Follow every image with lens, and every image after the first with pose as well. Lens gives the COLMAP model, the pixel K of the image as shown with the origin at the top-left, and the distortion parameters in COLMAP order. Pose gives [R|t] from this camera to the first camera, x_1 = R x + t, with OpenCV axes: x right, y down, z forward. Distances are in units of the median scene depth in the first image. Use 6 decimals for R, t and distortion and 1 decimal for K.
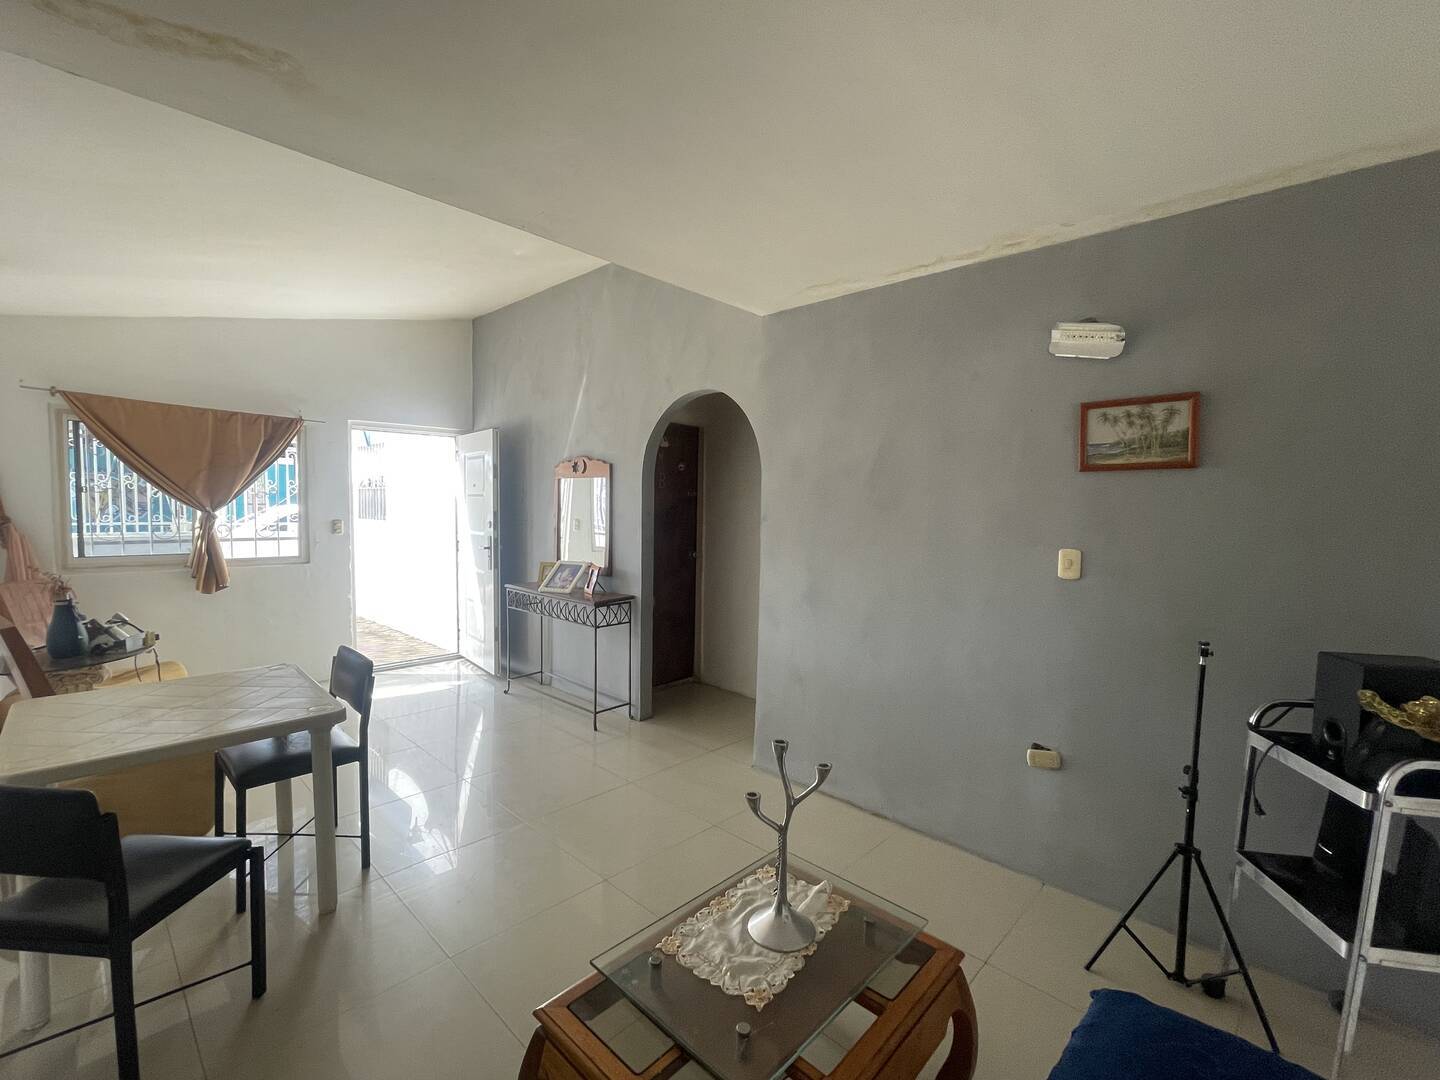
lens RADIAL K [[637.9, 0, 720.0], [0, 637.9, 540.0], [0, 0, 1]] dist [0.001982, 0.000092]
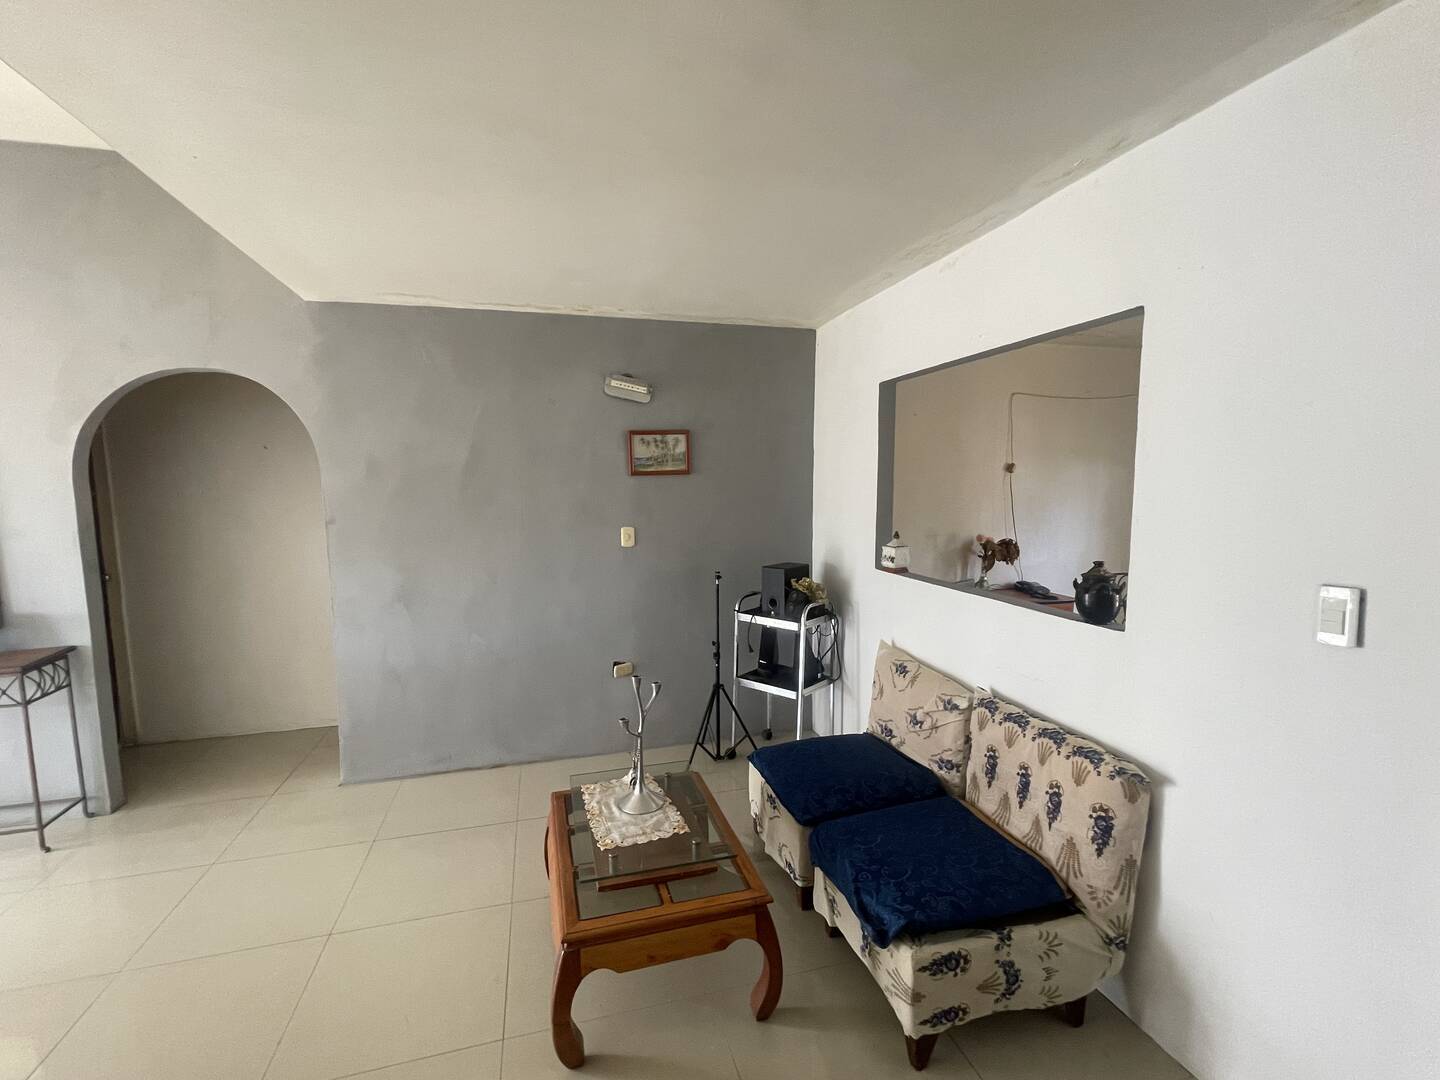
lens RADIAL K [[627.6, 0, 720.0], [0, 627.6, 540.0], [0, 0, 1]] dist [-0.000135, -0.000346]
pose [[0.505059, -0.103929, 0.856805, -0.640144], [0.070059, 0.994384, 0.079320, -0.060285], [-0.860237, 0.019965, 0.509504, 0.063808]]
